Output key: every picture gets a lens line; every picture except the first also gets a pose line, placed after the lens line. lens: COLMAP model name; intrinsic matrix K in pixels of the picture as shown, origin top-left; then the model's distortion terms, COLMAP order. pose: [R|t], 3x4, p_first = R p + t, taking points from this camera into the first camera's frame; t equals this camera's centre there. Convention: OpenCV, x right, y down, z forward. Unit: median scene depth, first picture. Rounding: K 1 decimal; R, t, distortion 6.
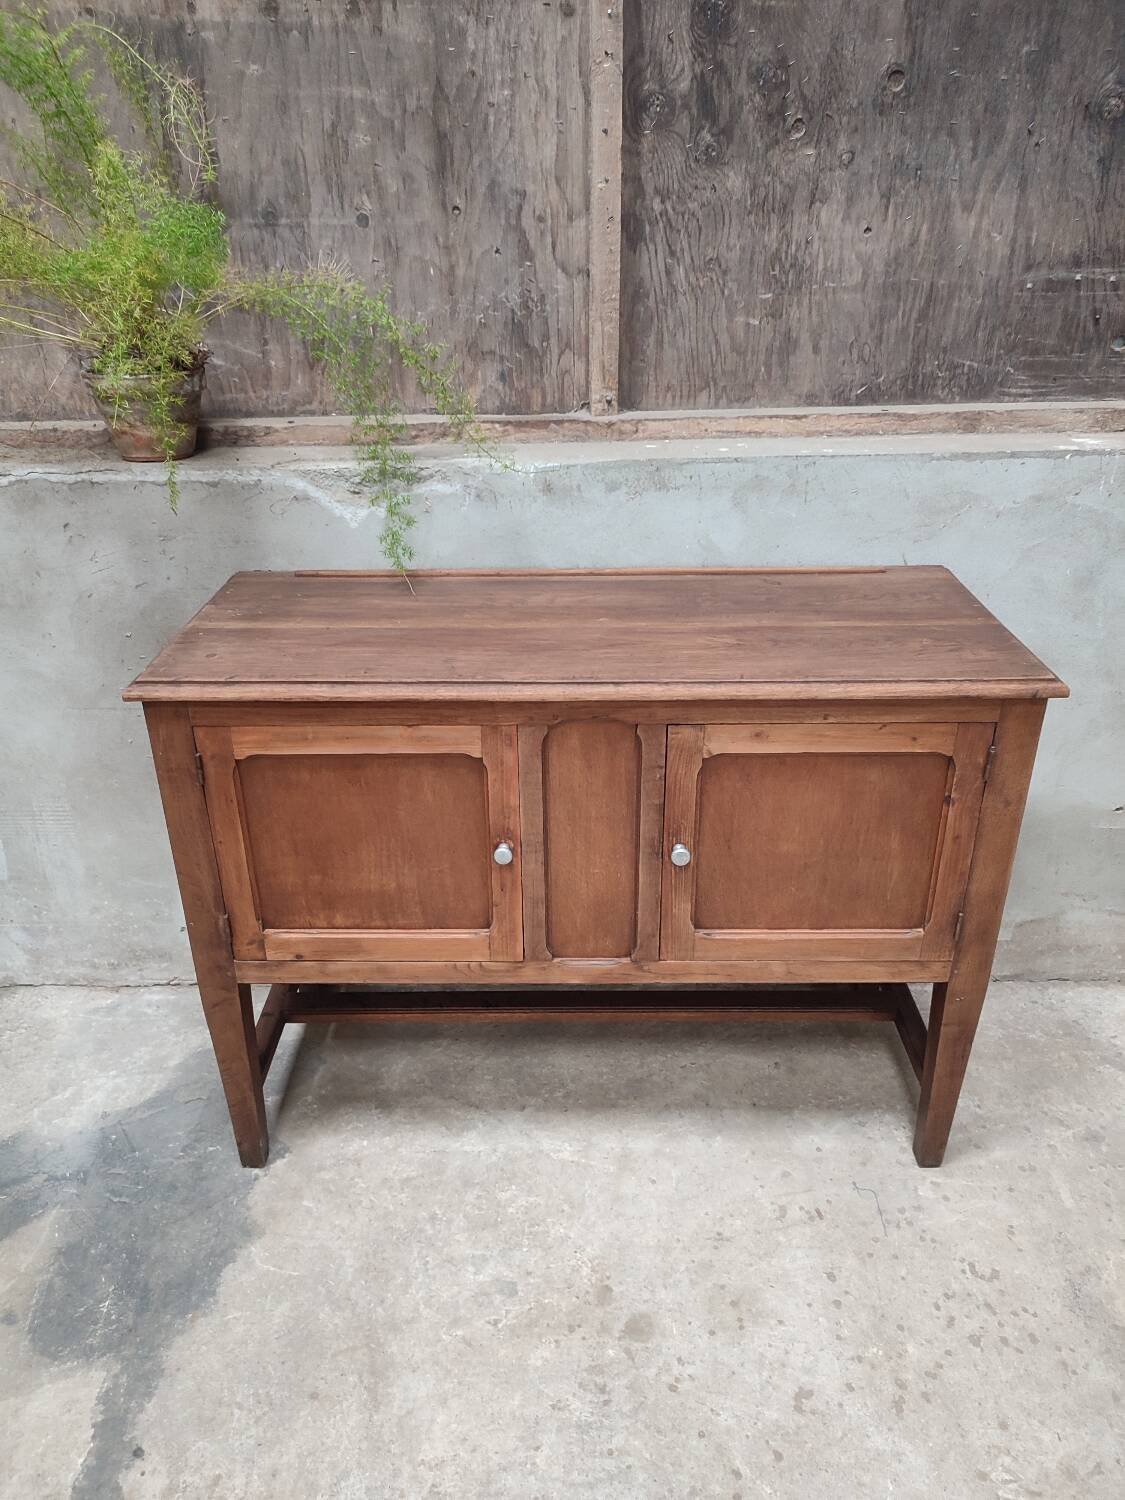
lens RADIAL K [[1080.1, 0, 563.1], [0, 1080.1, 749.5], [0, 0, 1]] dist [0.005473, -0.011178]
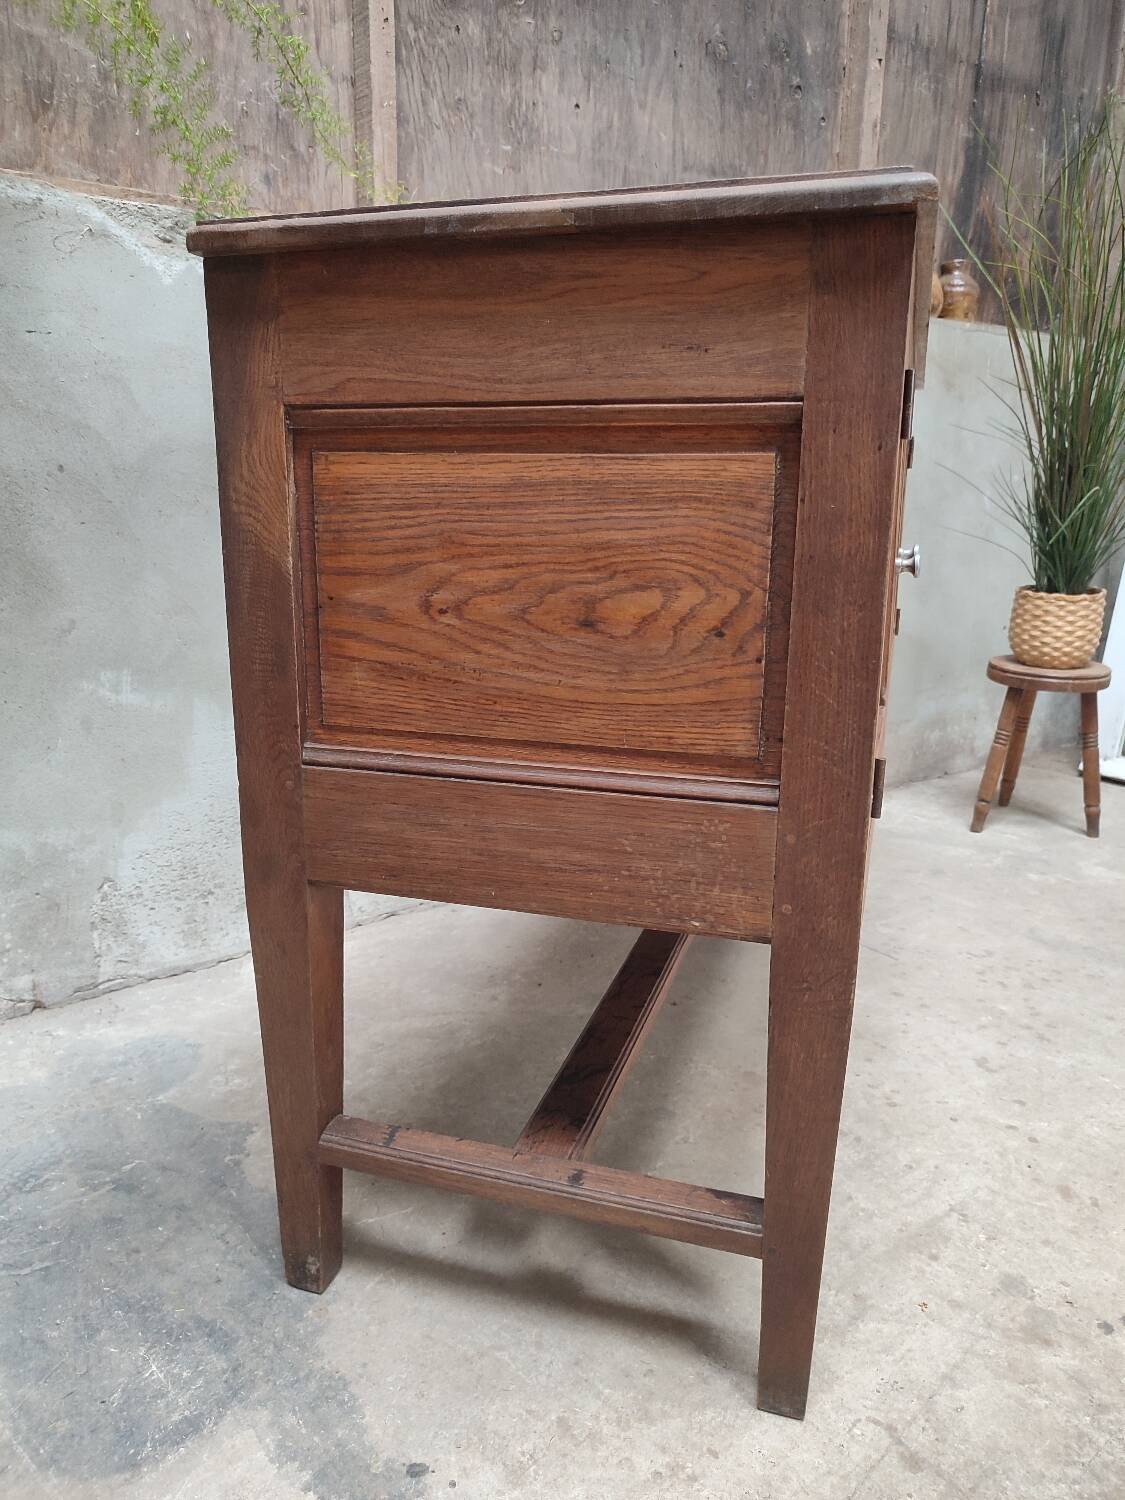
lens RADIAL K [[1080.1, 0, 563.3], [0, 1080.1, 754.3], [0, 0, 1]] dist [0.005473, -0.011178]
pose [[0.784343, -0.129823, 0.606590, -0.488608], [0.263203, 0.955118, -0.135916, 0.301595], [-0.561720, 0.266262, 0.783310, 0.318196]]
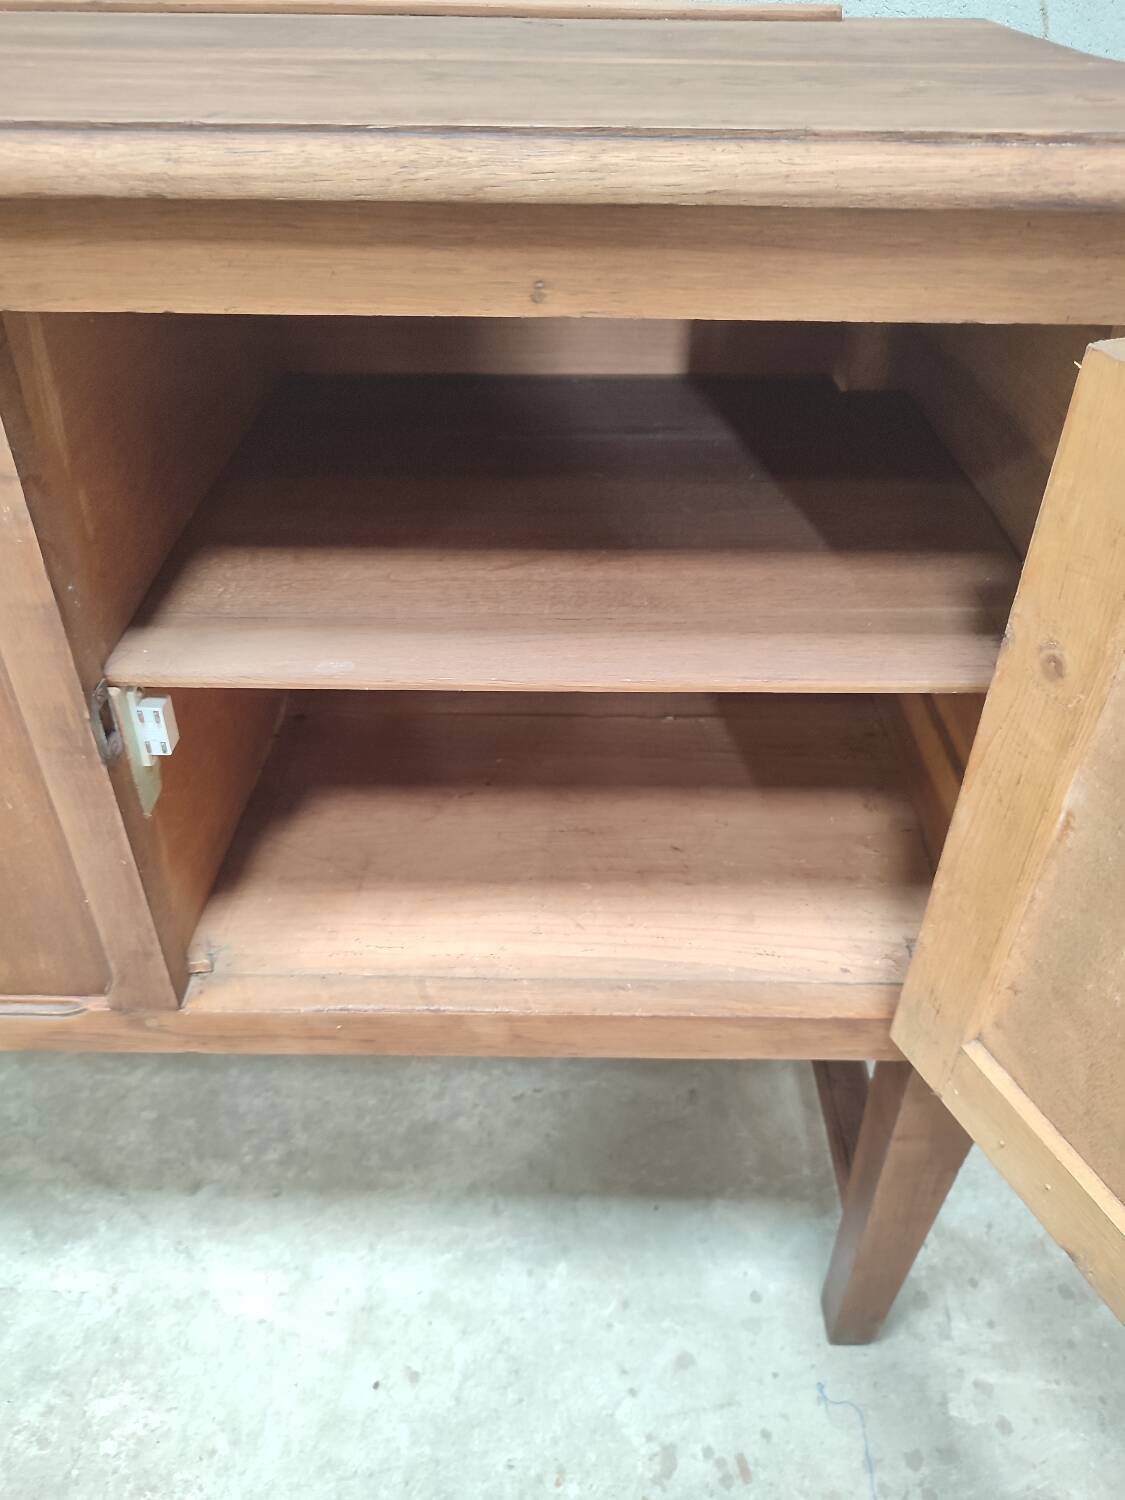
lens RADIAL K [[1080.1, 0, 566.0], [0, 1080.1, 745.2], [0, 0, 1]] dist [0.005473, -0.011178]
pose [[0.999739, 0.018496, 0.013381, 0.139197], [-0.020633, 0.982908, 0.182935, 0.025057], [-0.009769, -0.183163, 0.983034, 0.560956]]
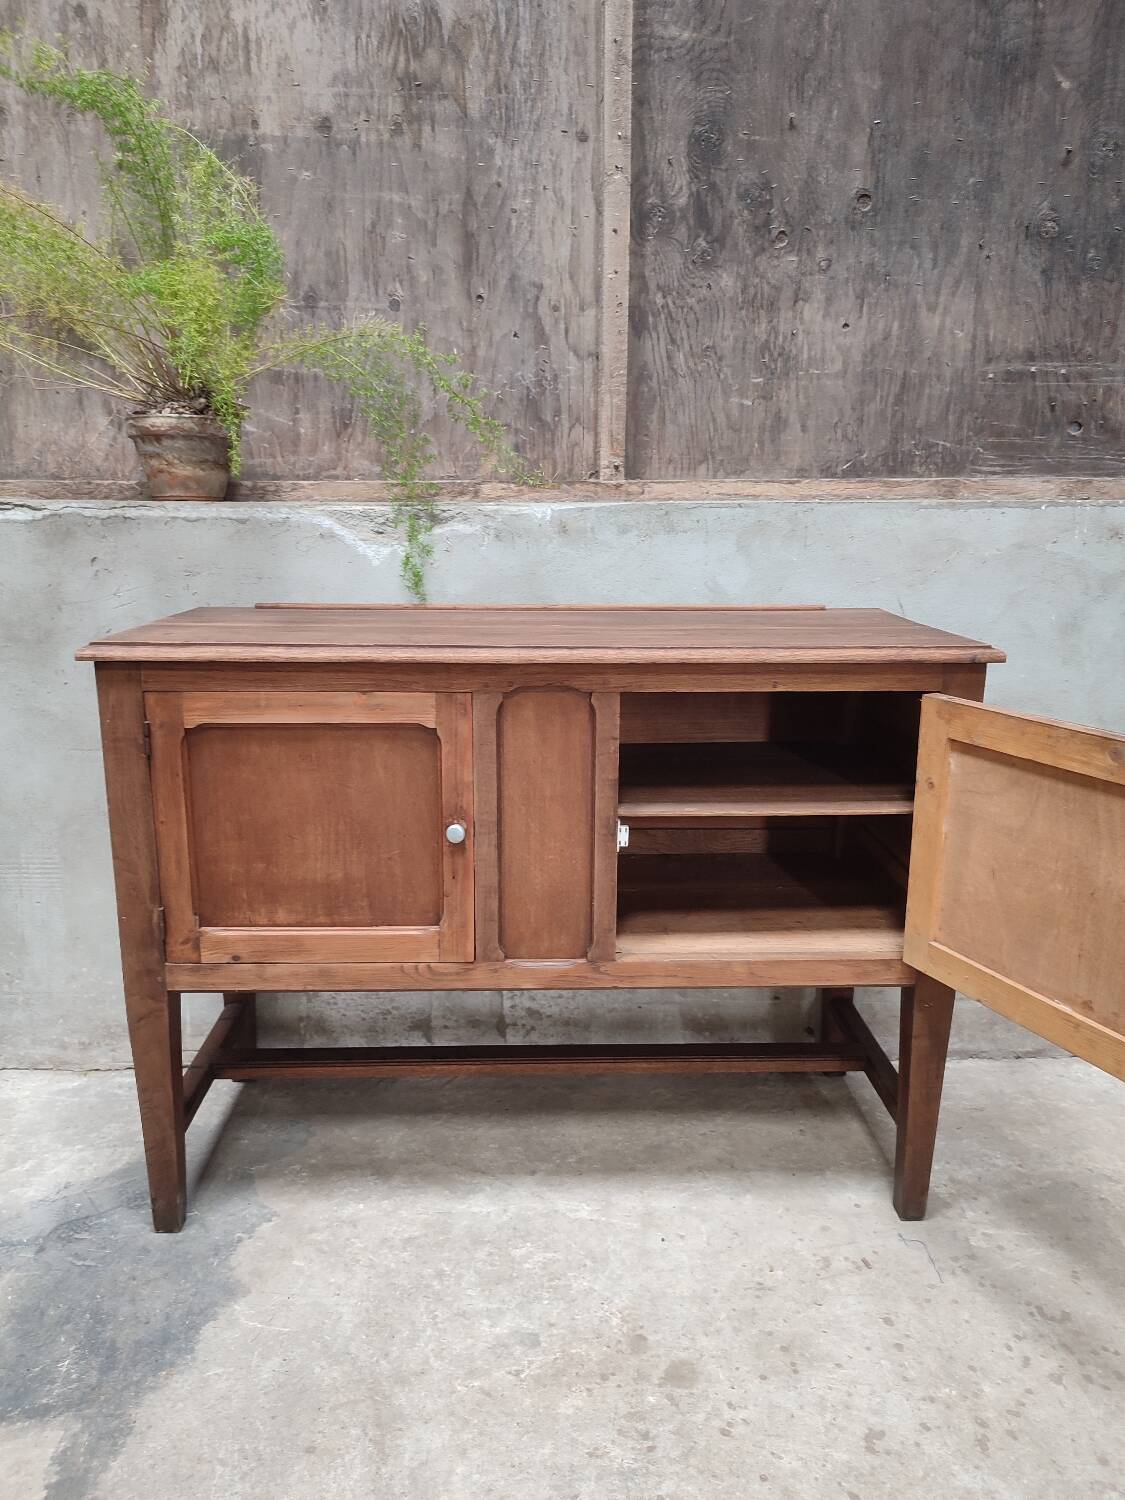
lens RADIAL K [[1080.1, 0, 563.1], [0, 1080.1, 749.8], [0, 0, 1]] dist [0.005473, -0.011178]
pose [[0.999018, 0.006804, 0.043791, -0.058146], [0.003656, 0.972121, -0.234451, 0.211530], [-0.044165, 0.234380, 0.971141, 0.024757]]
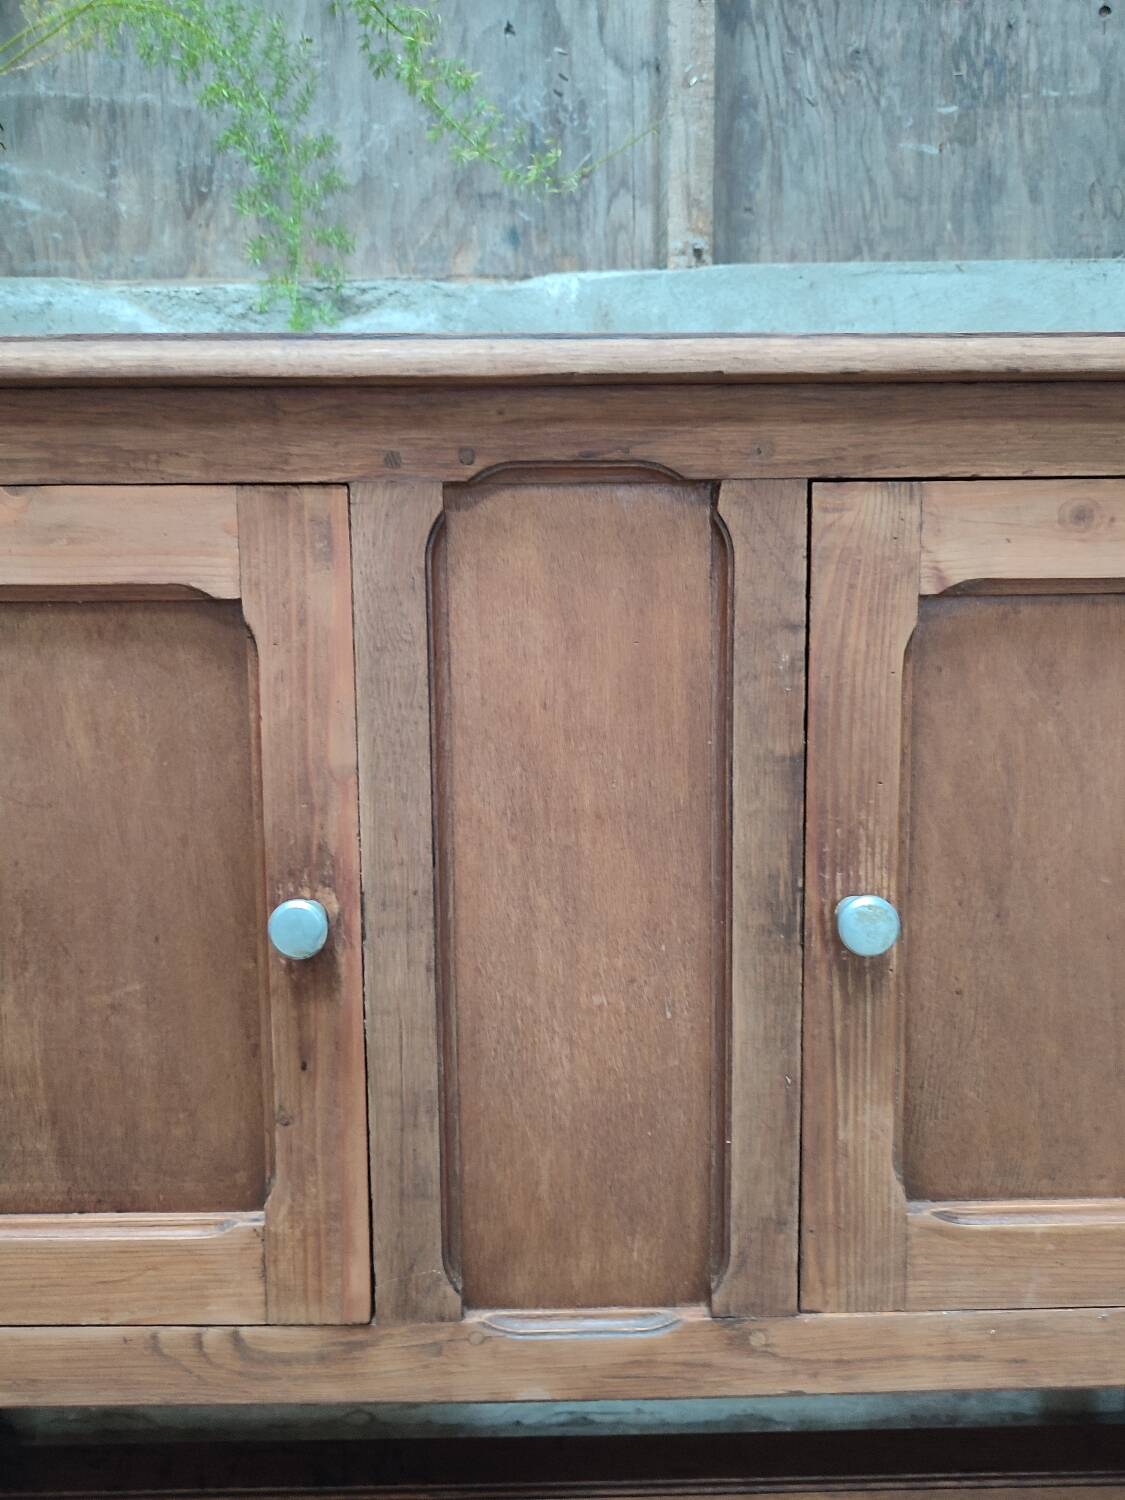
lens RADIAL K [[1080.1, 0, 566.1], [0, 1080.1, 753.5], [0, 0, 1]] dist [0.005473, -0.011178]
pose [[0.999655, -0.002228, 0.026161, -0.045738], [0.011086, 0.939036, -0.343641, 0.132592], [-0.023801, 0.343813, 0.938737, 0.572401]]
